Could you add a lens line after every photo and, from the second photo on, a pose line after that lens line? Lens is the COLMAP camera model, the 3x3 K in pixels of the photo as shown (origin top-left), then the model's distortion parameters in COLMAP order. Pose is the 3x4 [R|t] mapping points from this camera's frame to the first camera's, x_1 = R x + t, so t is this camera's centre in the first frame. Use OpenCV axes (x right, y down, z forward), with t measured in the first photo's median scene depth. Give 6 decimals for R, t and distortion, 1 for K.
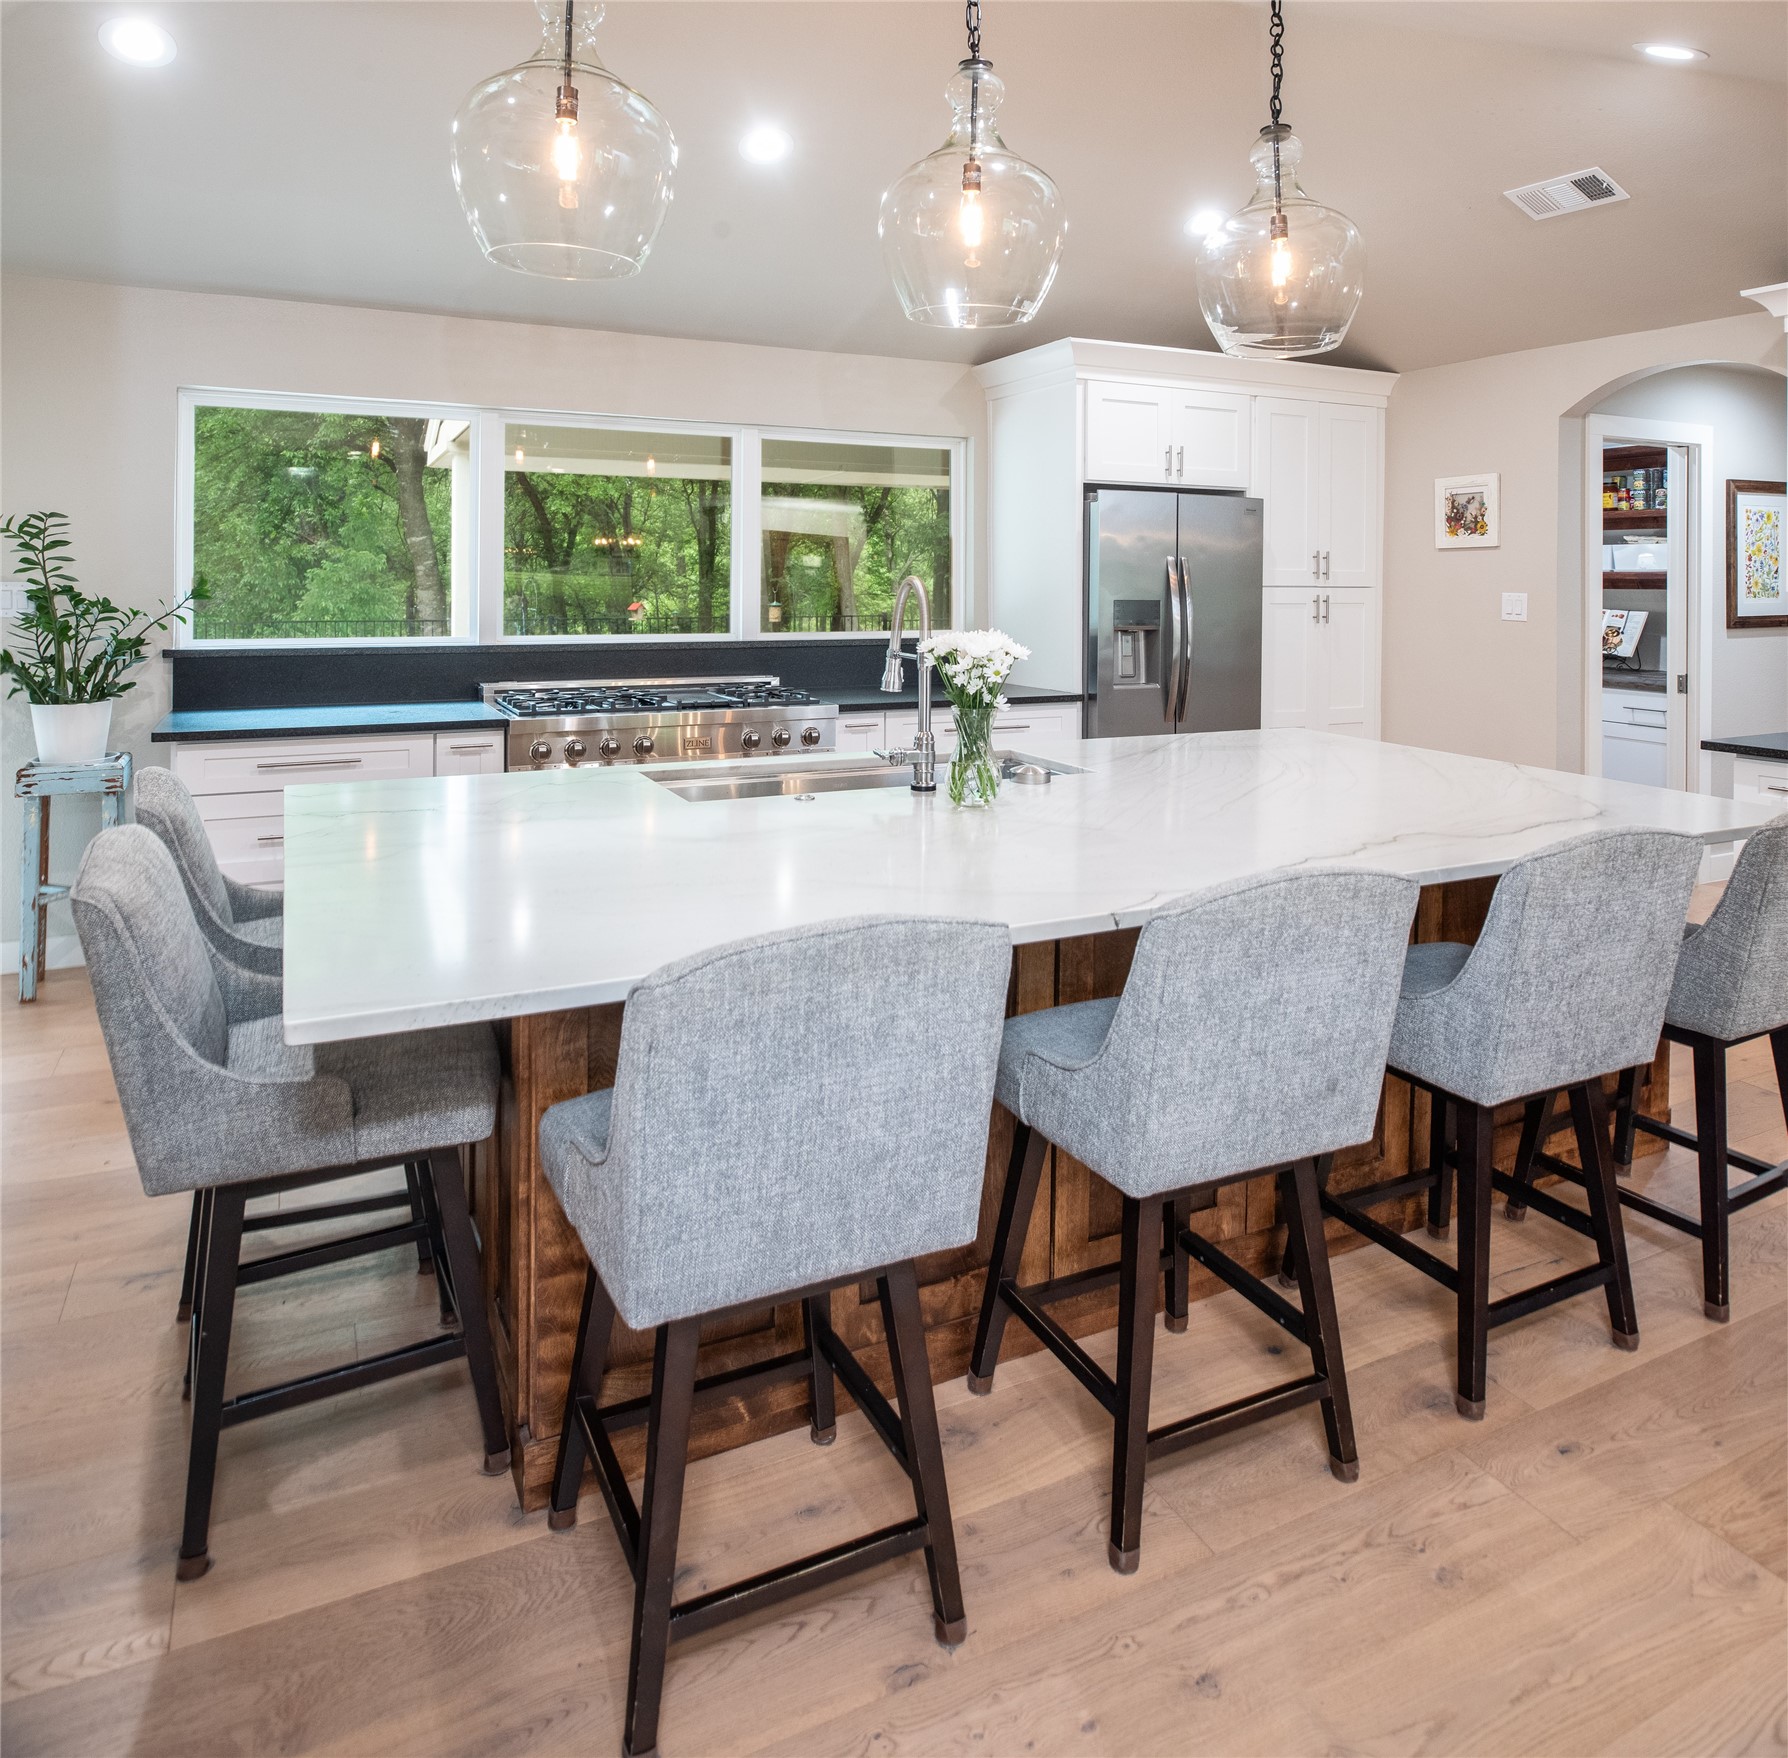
lens RADIAL K [[1223.9, 0, 894.0], [0, 1223.9, 879.0], [0, 0, 1]] dist [0.005244, -0.004207]
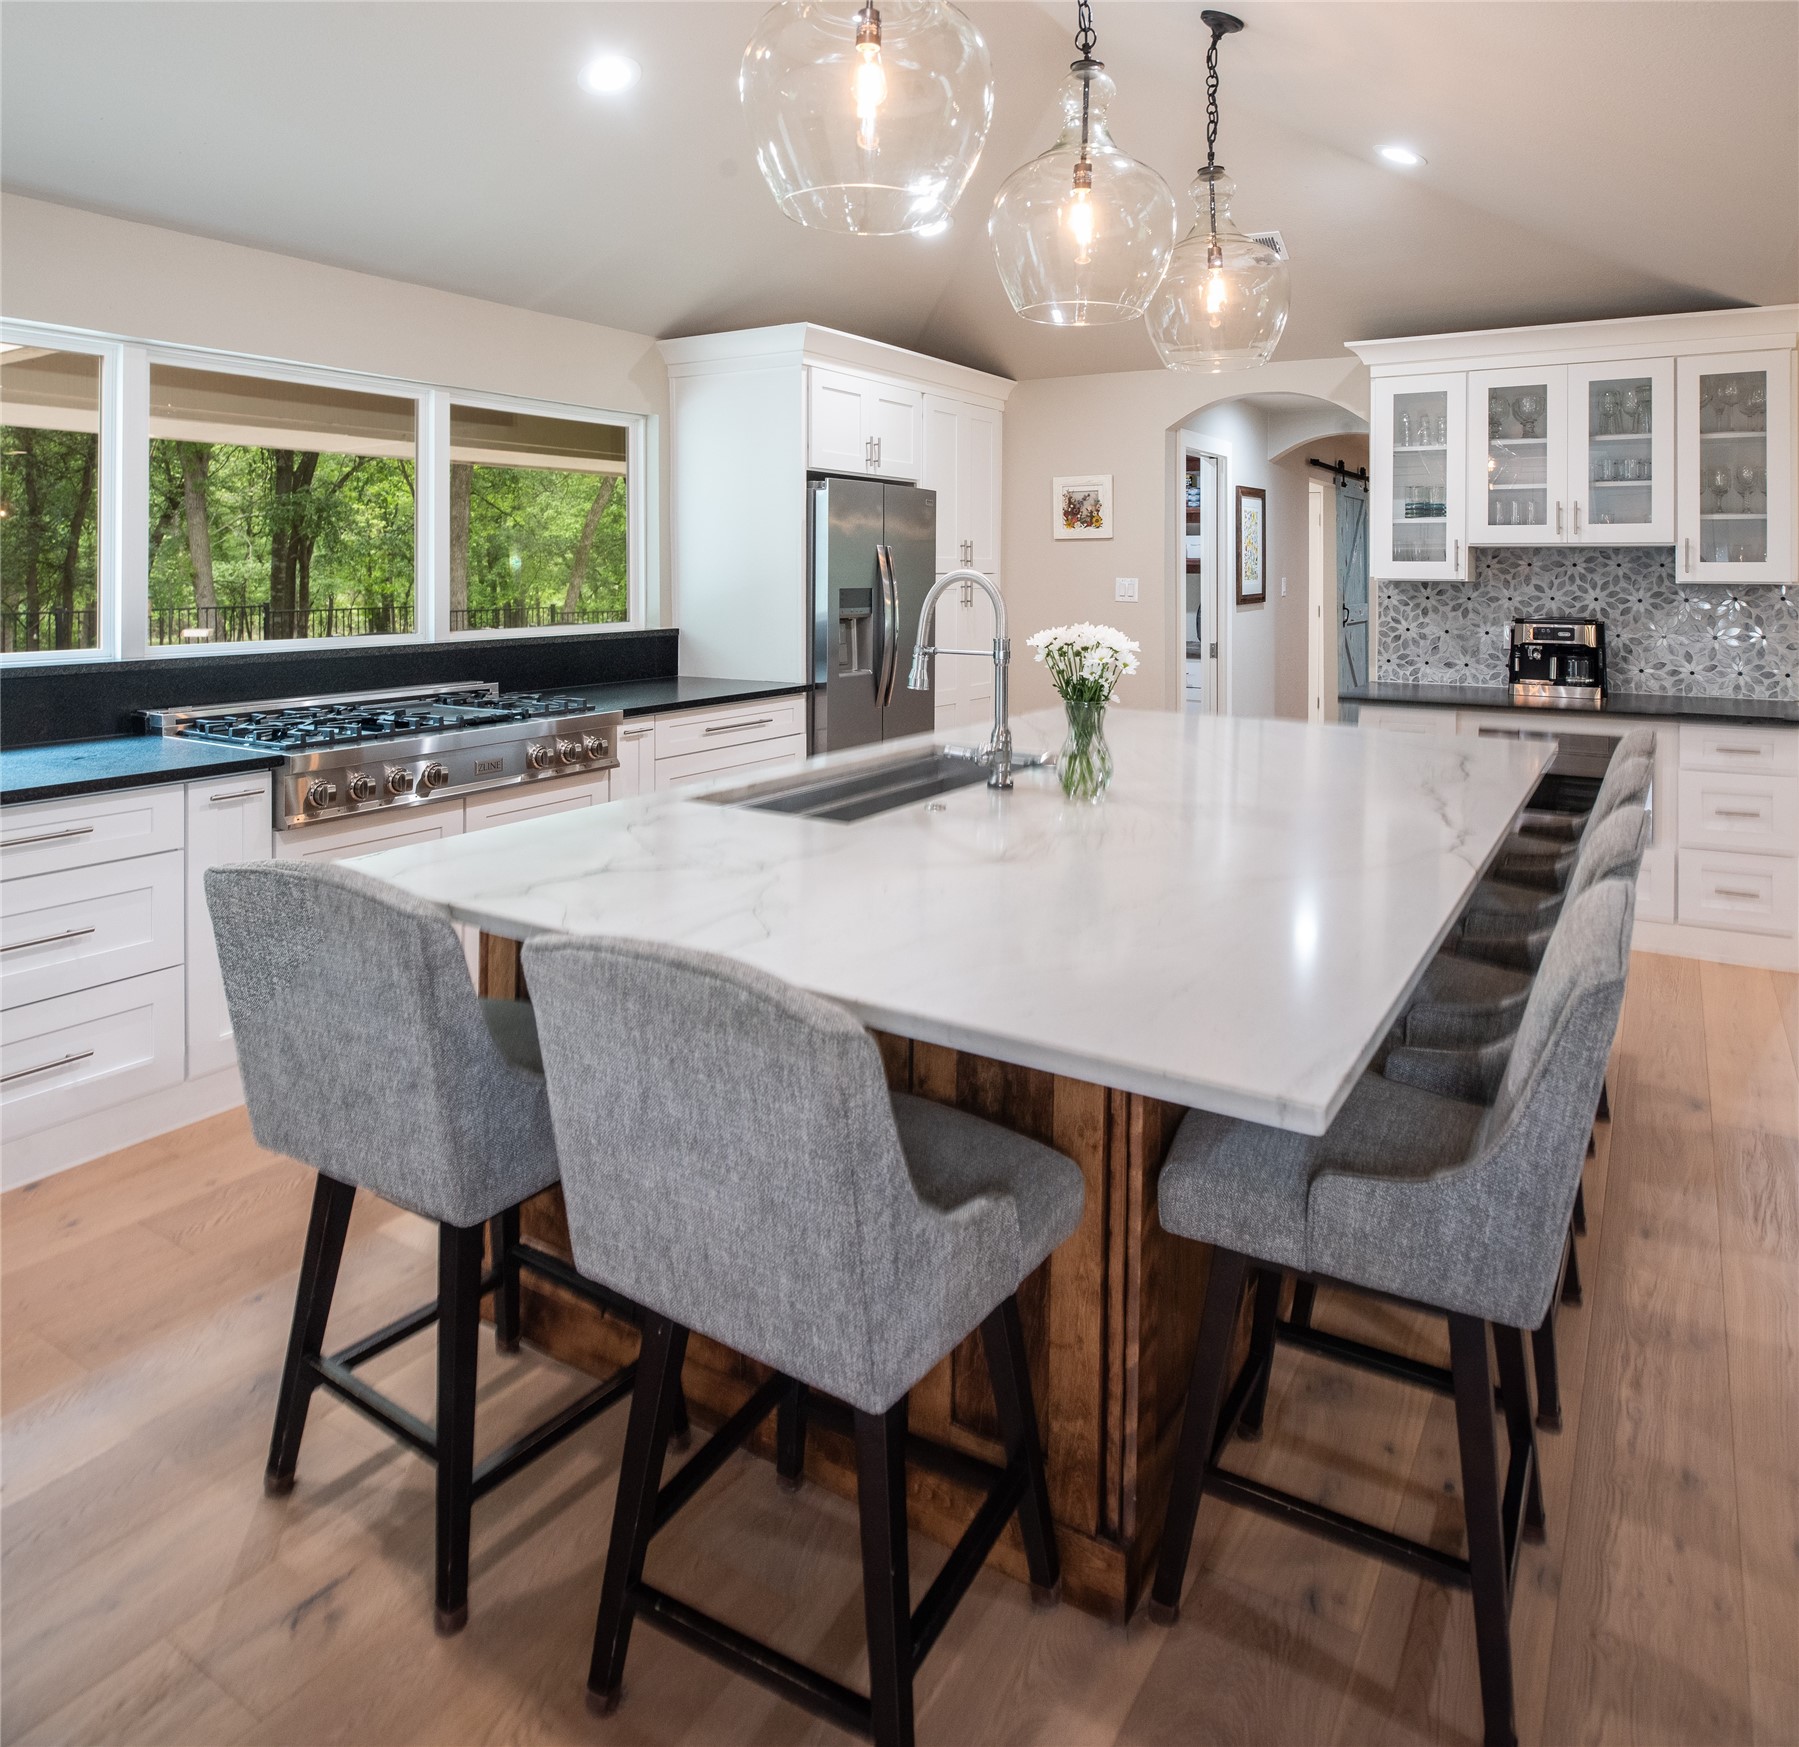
lens RADIAL K [[1255.7, 0, 897.3], [0, 1255.7, 846.5], [0, 0, 1]] dist [0.005241, -0.000126]
pose [[0.845123, -0.119587, 0.521024, -0.327665], [0.127968, 0.991576, 0.020021, -0.033079], [-0.519029, 0.049754, 0.853307, 0.110726]]
